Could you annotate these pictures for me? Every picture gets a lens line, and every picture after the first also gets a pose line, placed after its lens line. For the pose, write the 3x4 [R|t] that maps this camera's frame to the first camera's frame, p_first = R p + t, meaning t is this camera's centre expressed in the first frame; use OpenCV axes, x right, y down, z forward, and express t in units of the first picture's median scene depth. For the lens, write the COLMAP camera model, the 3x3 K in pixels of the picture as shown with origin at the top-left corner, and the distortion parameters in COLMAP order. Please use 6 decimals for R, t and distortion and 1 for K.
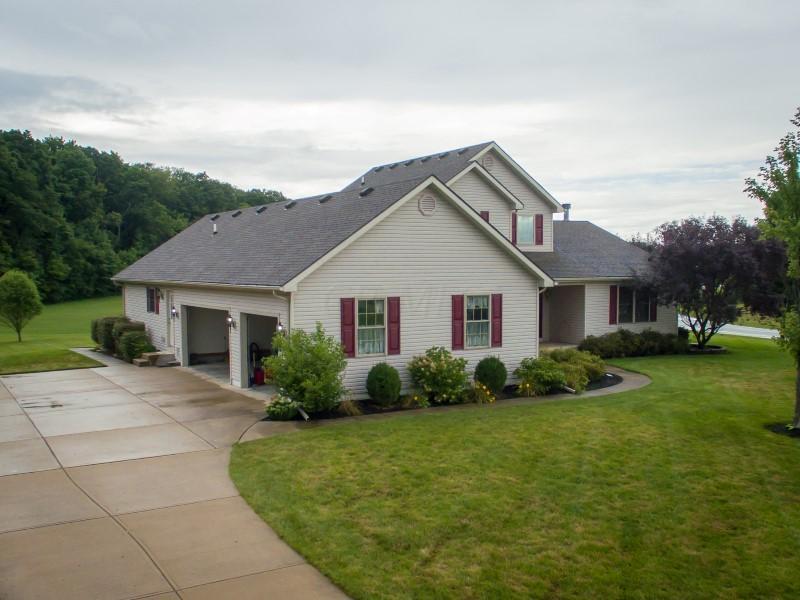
lens RADIAL K [[665.3, 0, 400.9], [0, 665.3, 325.3], [0, 0, 1]] dist [0.002386, 0.001575]
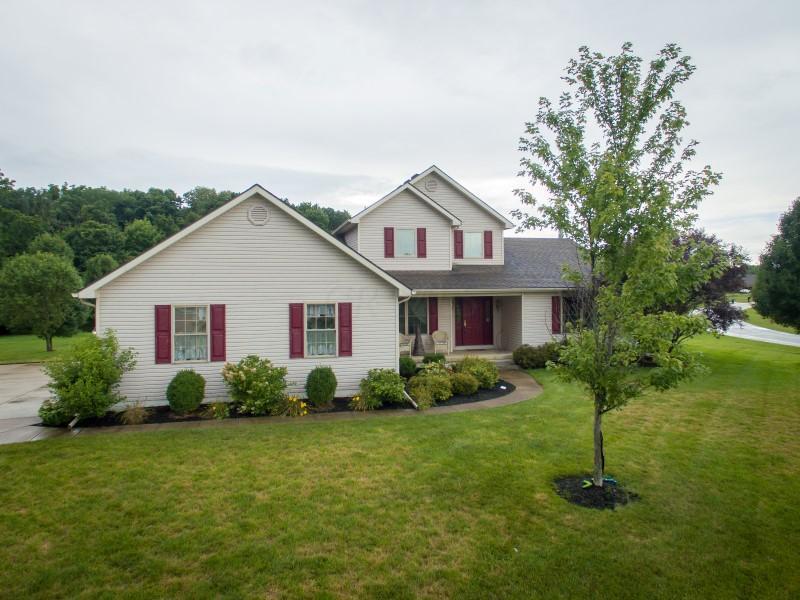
lens RADIAL K [[481.0, 0, 400.0], [0, 481.0, 300.0], [0, 0, 1]] dist [0.006477, 0.000989]
pose [[0.969845, 0.006802, -0.243629, 0.415037], [-0.020066, 0.998445, -0.052004, -0.016145], [0.242896, 0.055324, 0.968473, 0.337471]]
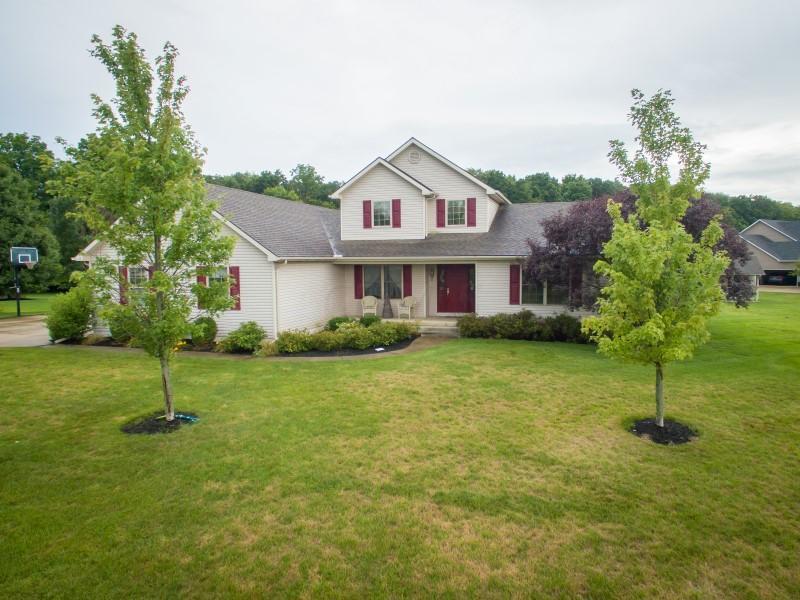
lens RADIAL K [[446.3, 0, 400.0], [0, 446.3, 300.0], [0, 0, 1]] dist [0.005639, -0.001081]
pose [[0.755417, 0.063801, -0.652130, 0.960414], [-0.055736, 0.997898, 0.033065, -0.031508], [0.652869, 0.011369, 0.757385, 0.606651]]
